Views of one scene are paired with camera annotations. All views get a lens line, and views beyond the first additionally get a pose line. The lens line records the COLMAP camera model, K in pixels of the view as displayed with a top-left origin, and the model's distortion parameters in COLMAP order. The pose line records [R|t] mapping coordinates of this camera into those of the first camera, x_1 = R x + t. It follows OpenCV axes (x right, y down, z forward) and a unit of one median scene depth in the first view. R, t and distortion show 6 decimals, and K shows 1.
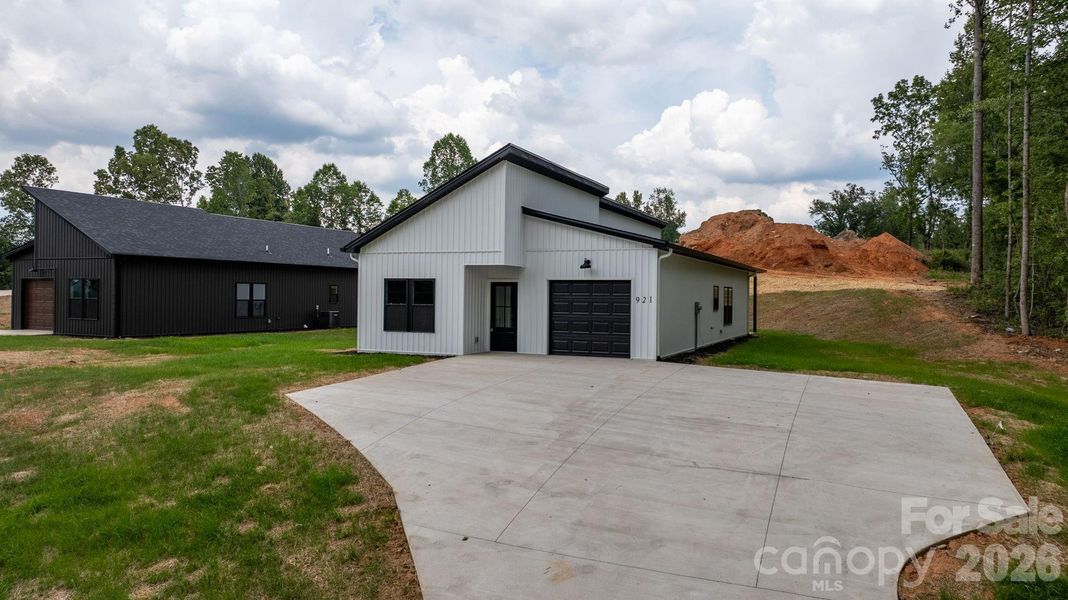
lens RADIAL K [[747.3, 0, 533.5], [0, 747.3, 291.4], [0, 0, 1]] dist [-0.018178, 0.014947]
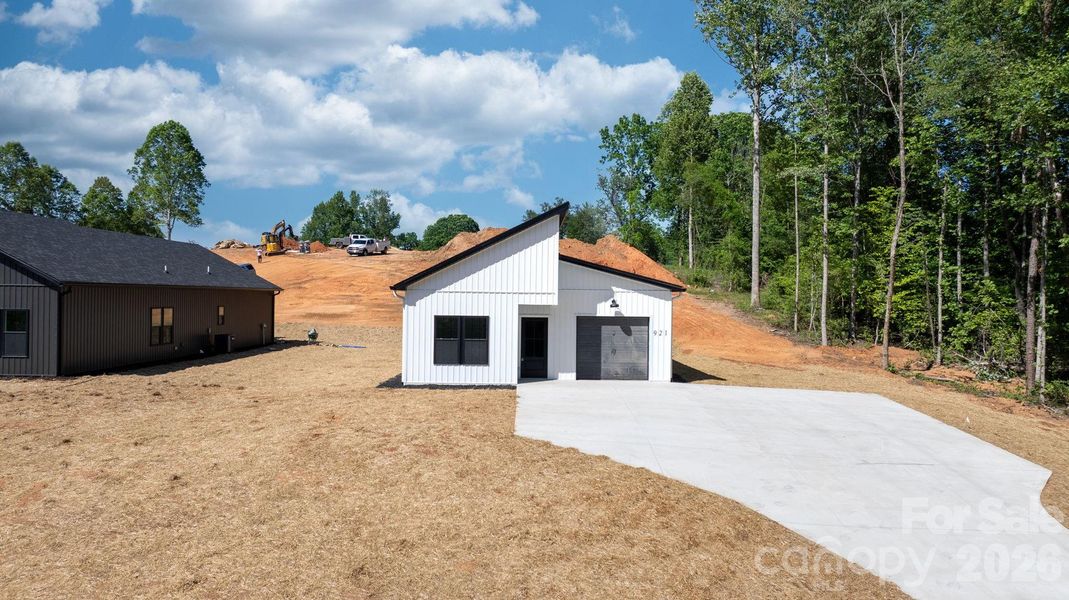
lens RADIAL K [[748.0, 0, 535.5], [0, 748.0, 295.3], [0, 0, 1]] dist [-0.018178, 0.014947]
pose [[0.910494, 0.002104, 0.413518, -0.349667], [-0.006143, 0.999946, 0.008438, -0.038146], [-0.413478, -0.010222, 0.910457, -0.027159]]
